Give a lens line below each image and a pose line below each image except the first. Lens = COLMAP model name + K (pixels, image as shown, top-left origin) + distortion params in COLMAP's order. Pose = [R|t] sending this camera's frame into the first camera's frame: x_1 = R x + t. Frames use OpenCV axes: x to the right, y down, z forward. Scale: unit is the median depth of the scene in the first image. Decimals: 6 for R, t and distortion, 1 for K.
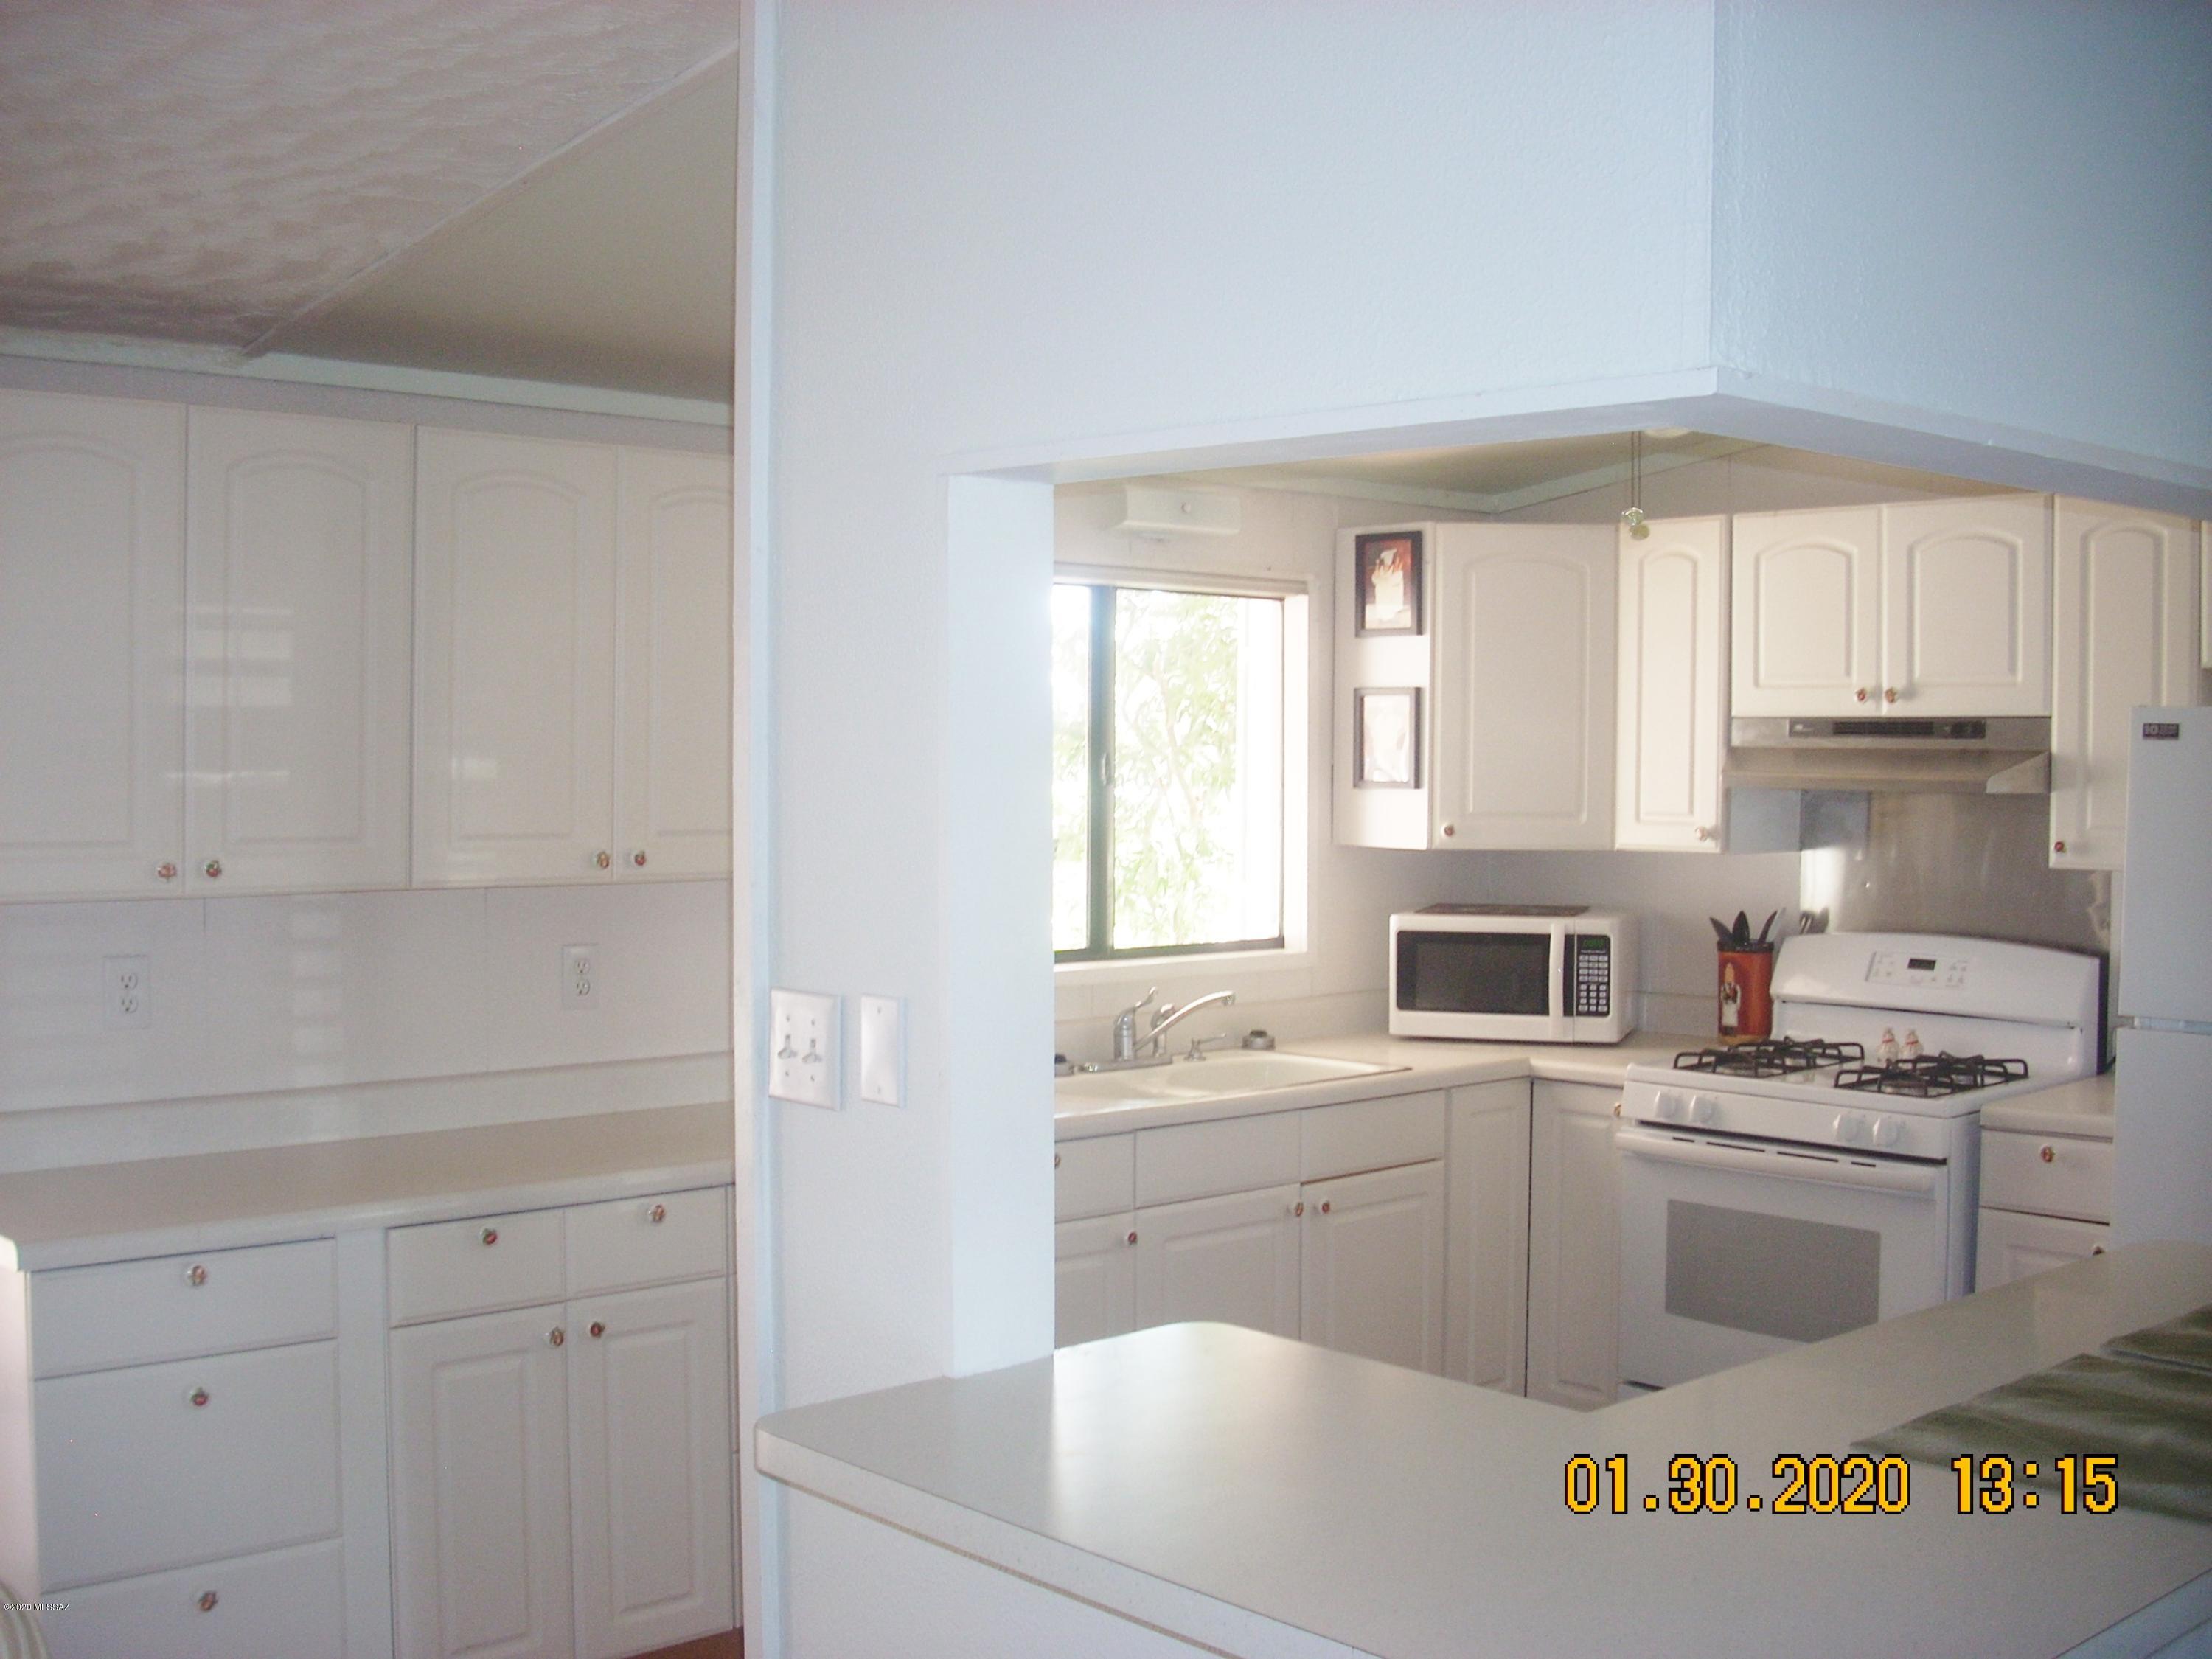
lens RADIAL K [[2447.8, 0, 1106.0], [0, 2447.8, 829.5], [0, 0, 1]] dist [-0.152713, -0.001076]
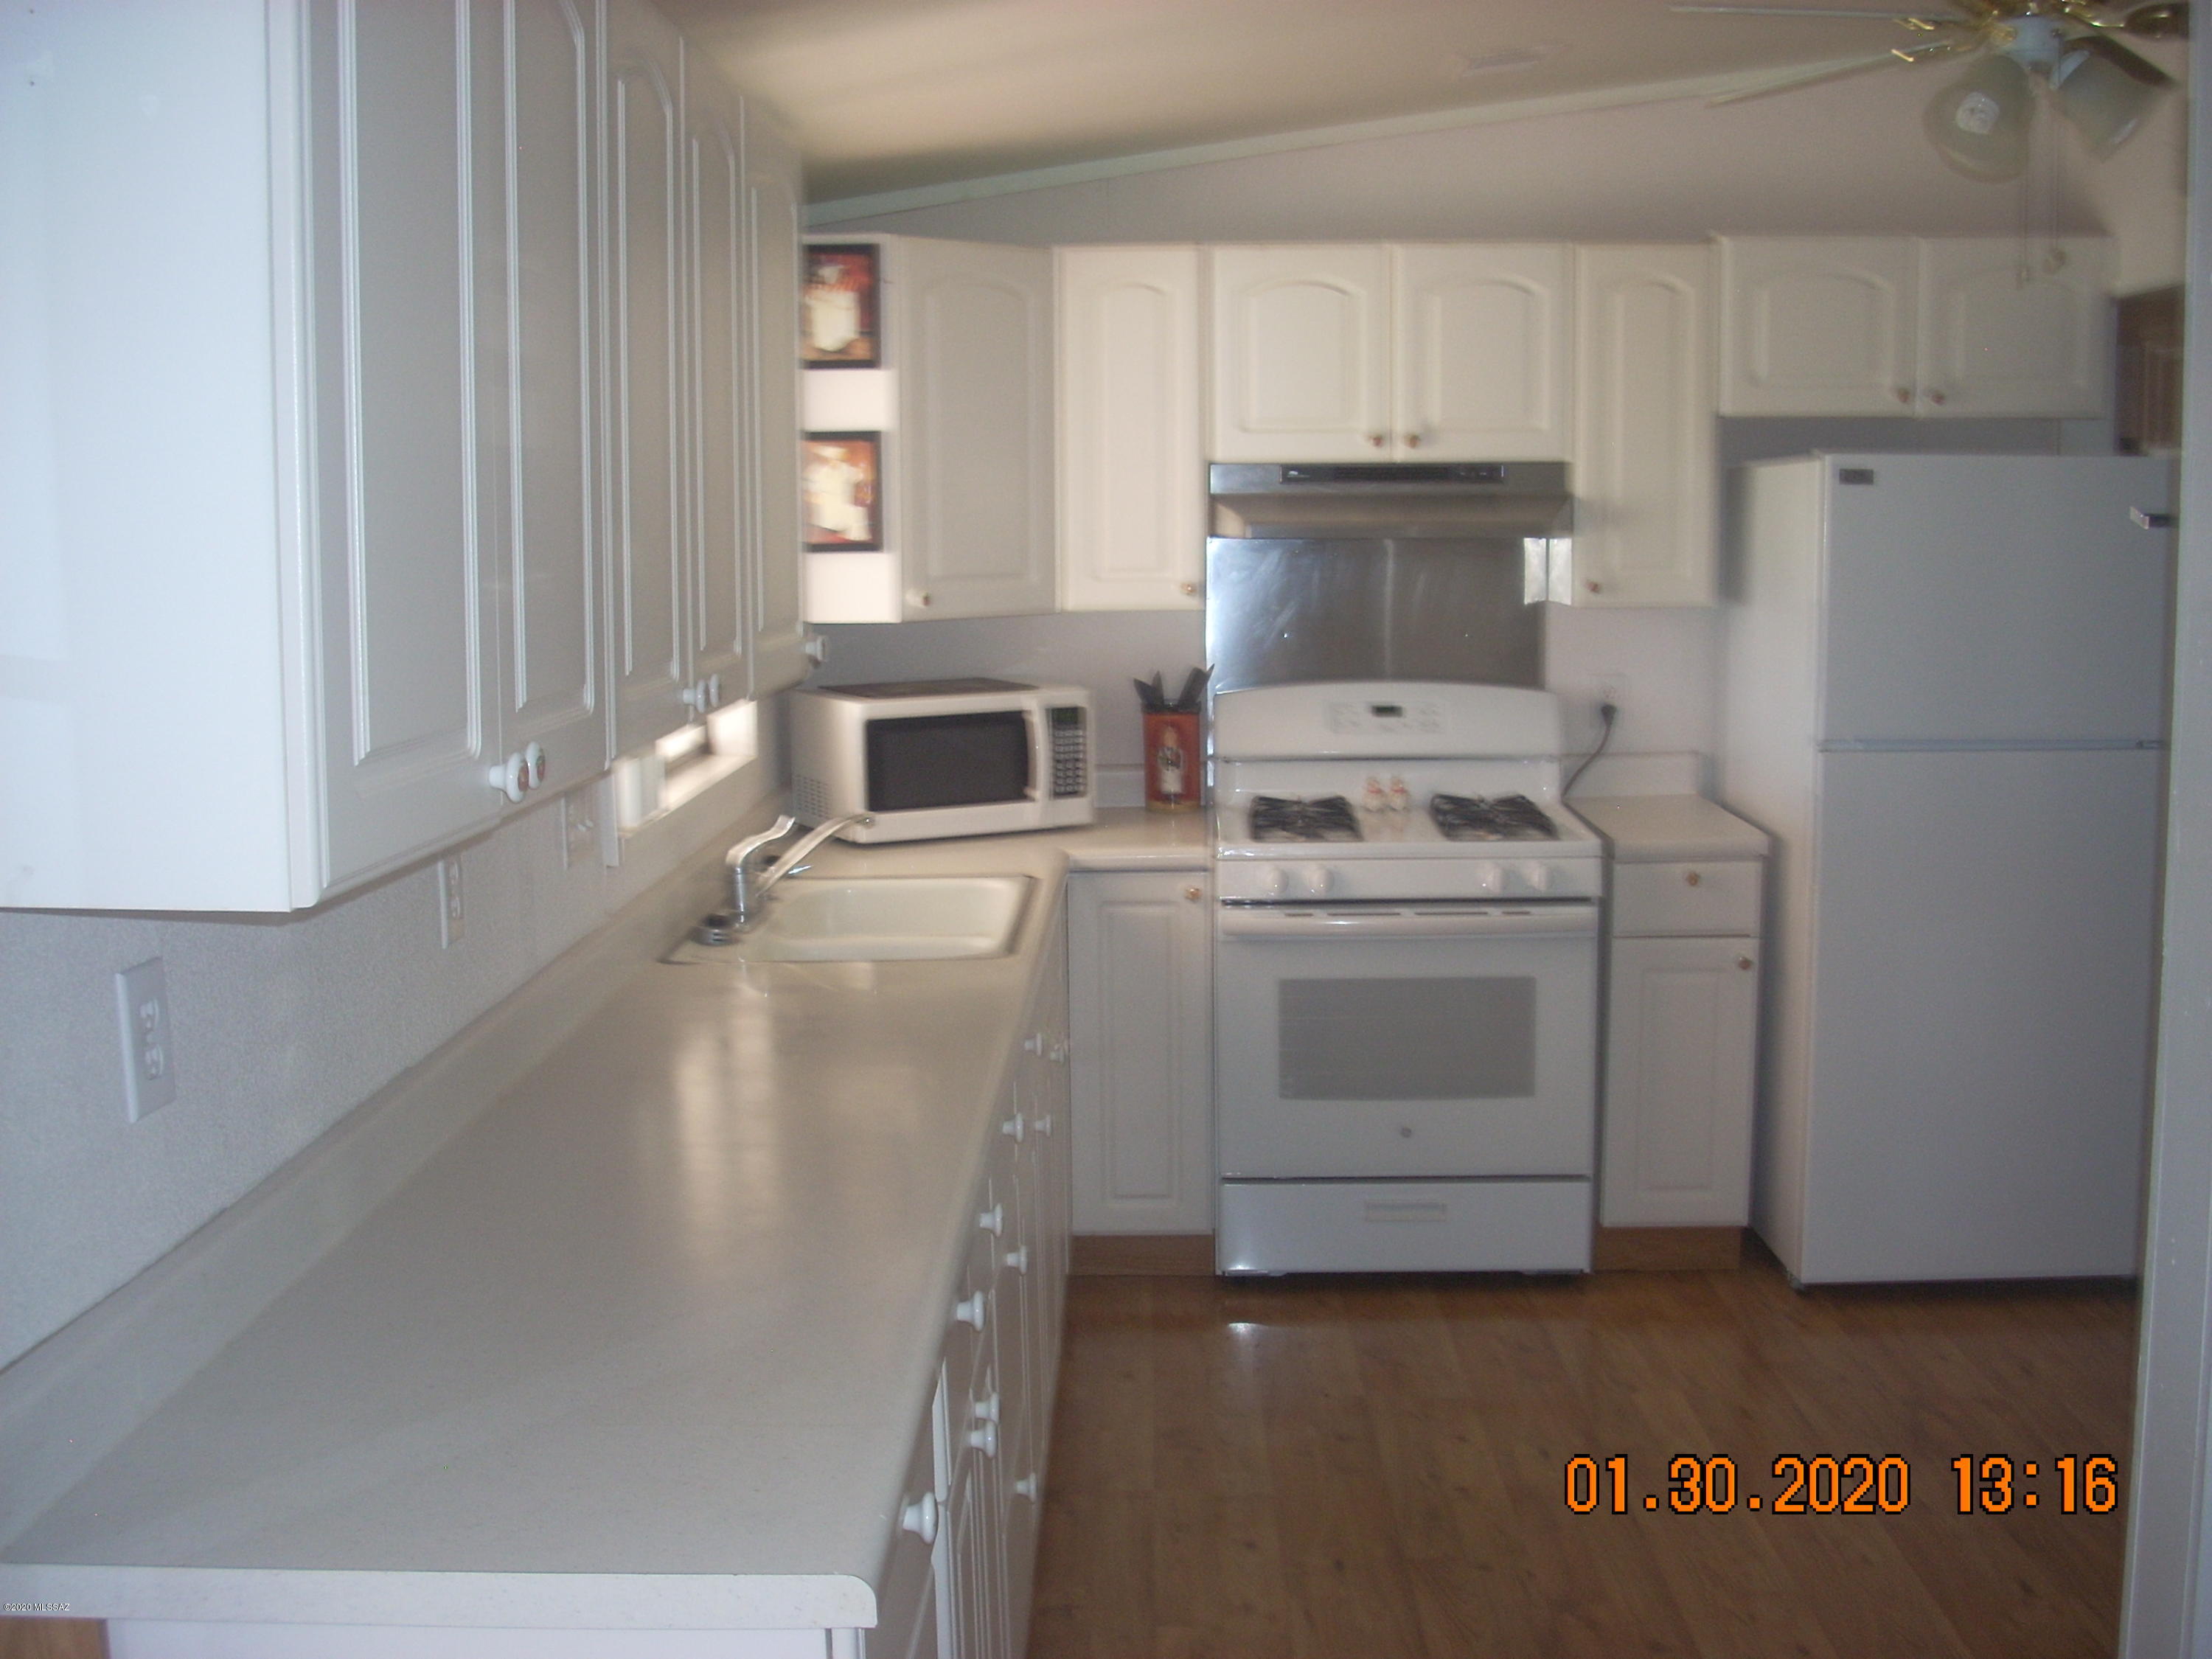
lens RADIAL K [[2447.8, 0, 1106.0], [0, 2447.8, 829.5], [0, 0, 1]] dist [-0.152713, -0.001076]
pose [[0.685737, -0.110934, 0.719346, -0.470598], [0.039830, 0.992555, 0.115099, -0.016384], [-0.726759, -0.050276, 0.685051, 0.384639]]
